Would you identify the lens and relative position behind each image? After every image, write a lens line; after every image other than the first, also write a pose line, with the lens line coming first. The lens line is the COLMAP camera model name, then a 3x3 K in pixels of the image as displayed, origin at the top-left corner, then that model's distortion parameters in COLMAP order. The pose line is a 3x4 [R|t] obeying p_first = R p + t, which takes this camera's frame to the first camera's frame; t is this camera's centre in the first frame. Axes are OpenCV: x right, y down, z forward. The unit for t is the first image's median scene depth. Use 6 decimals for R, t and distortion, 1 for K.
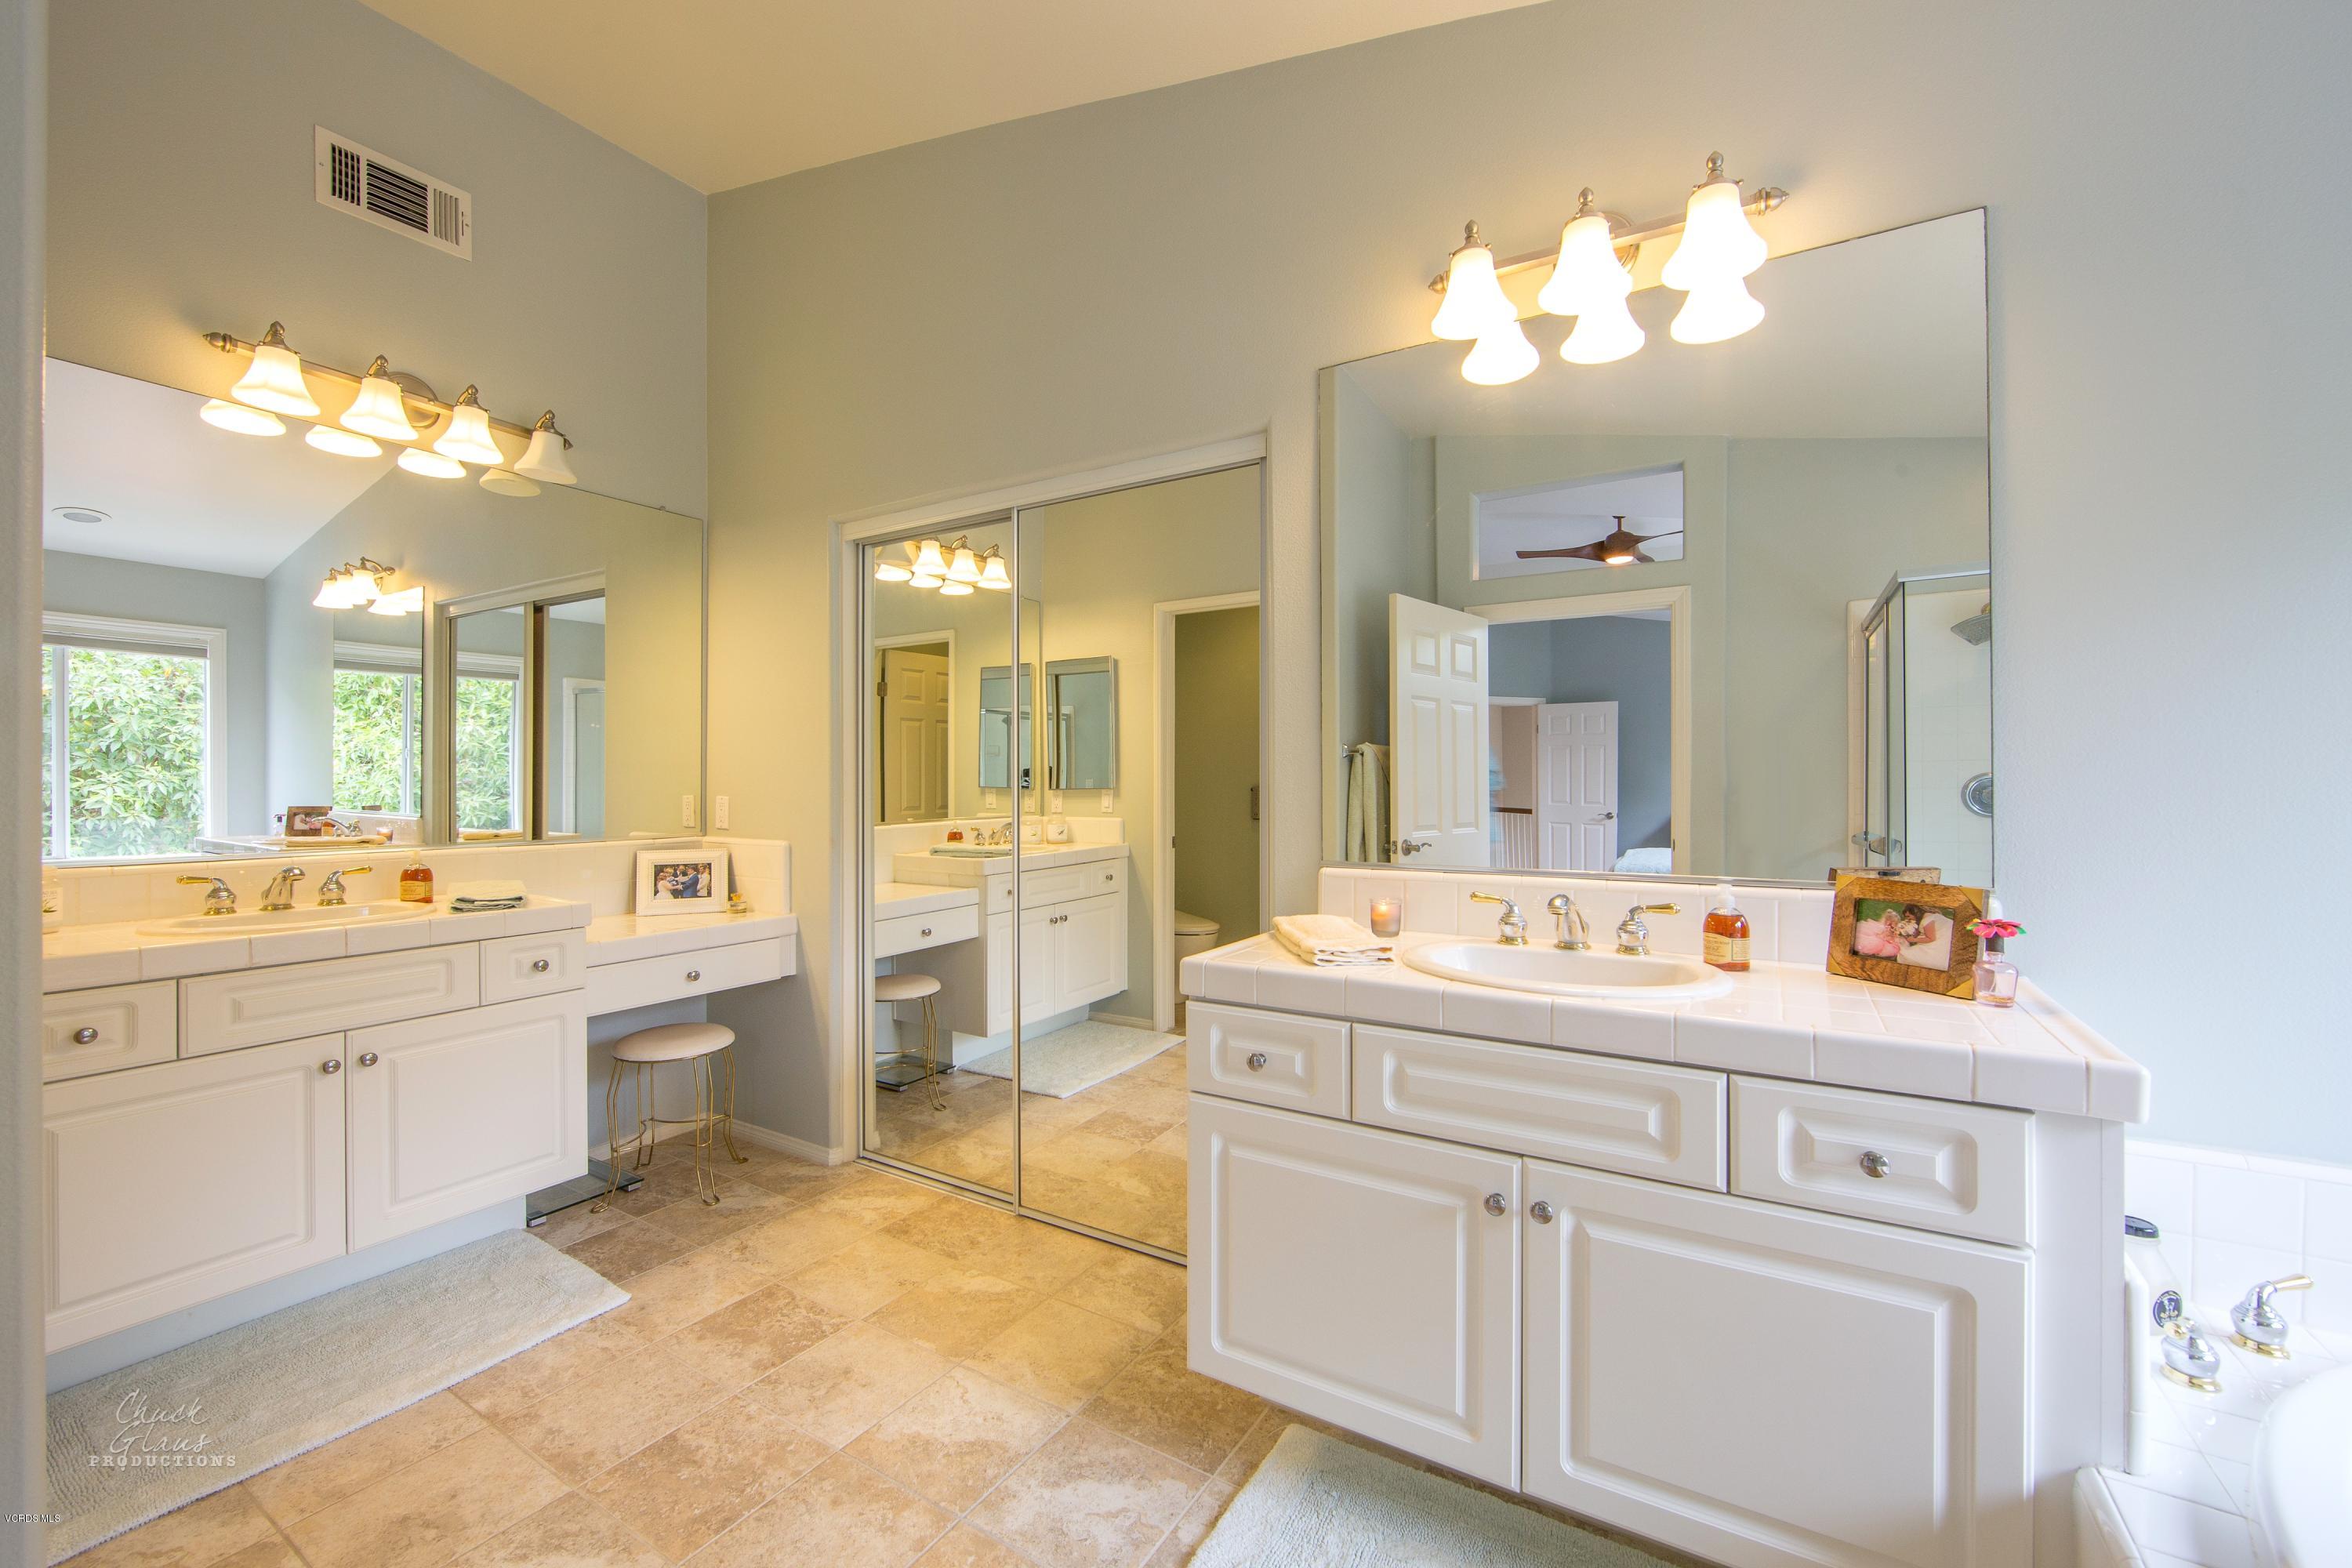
lens RADIAL K [[930.6, 0, 1176.8], [0, 930.6, 787.2], [0, 0, 1]] dist [-0.001008, 0.000030]
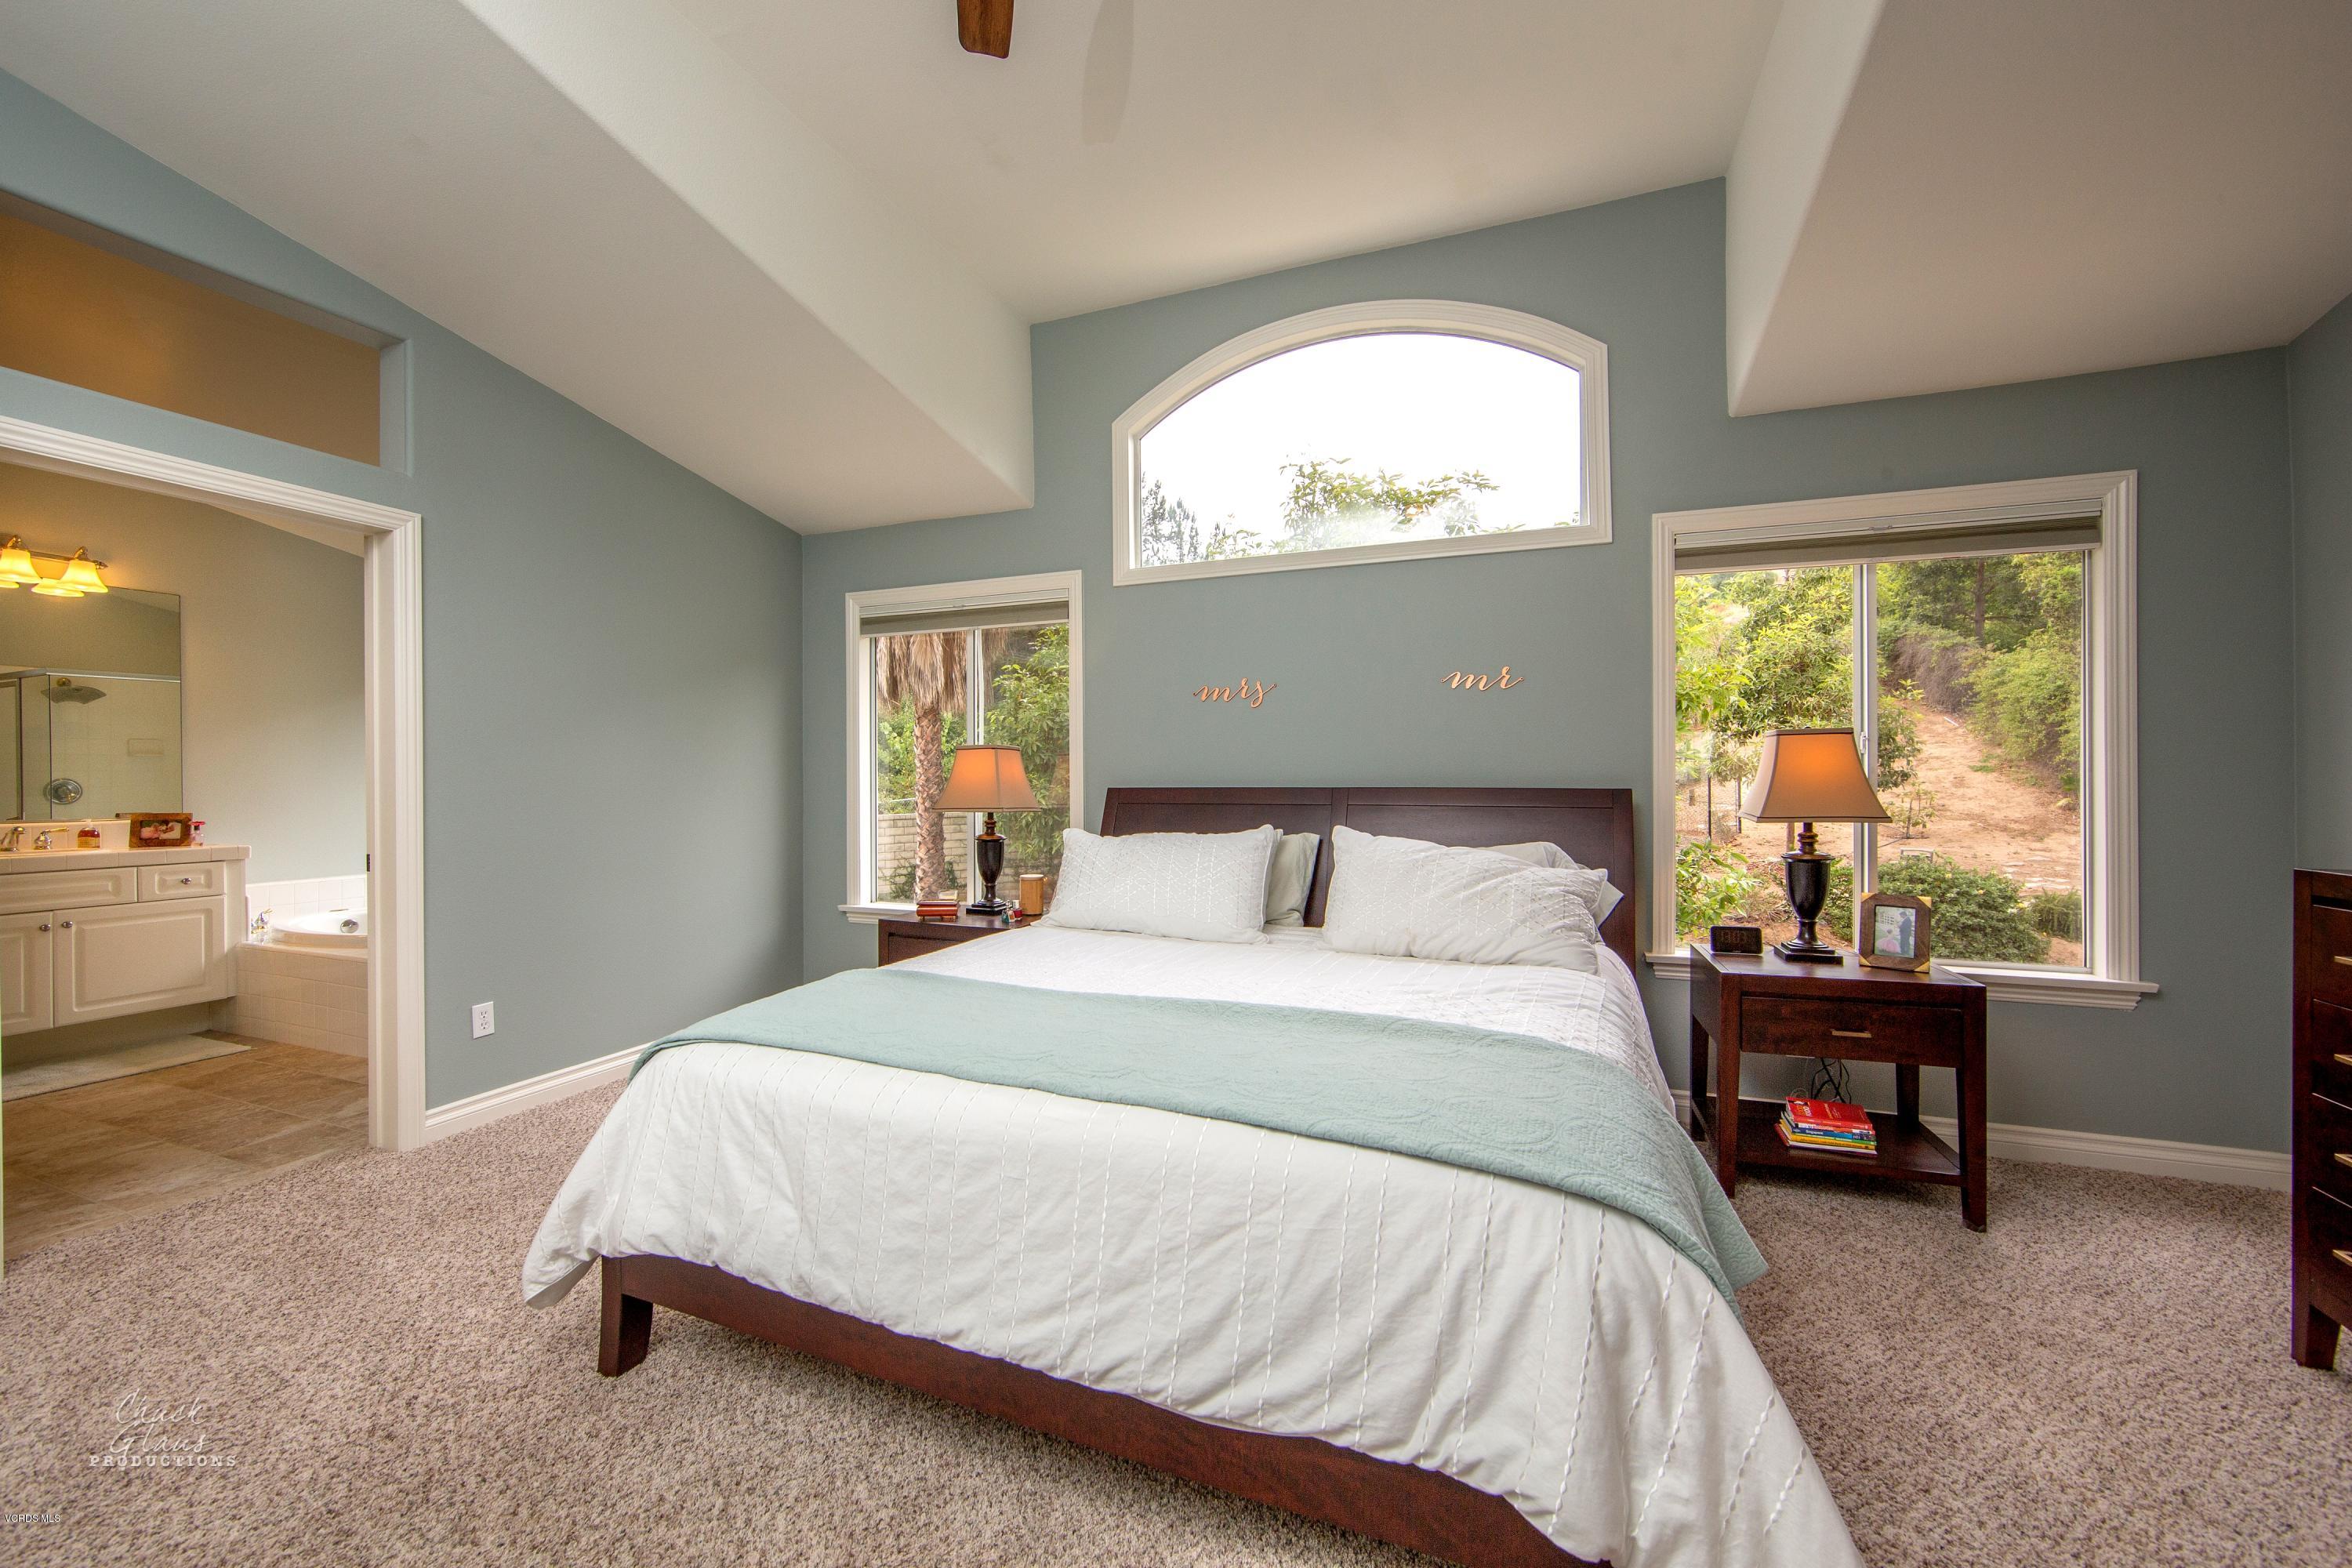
lens RADIAL K [[930.6, 0, 1179.4], [0, 930.6, 786.3], [0, 0, 1]] dist [-0.001008, 0.000030]
pose [[-0.172224, -0.007420, 0.985030, -3.184431], [0.010960, 0.999895, 0.009449, 0.018933], [-0.984997, 0.012423, -0.172125, -2.032753]]
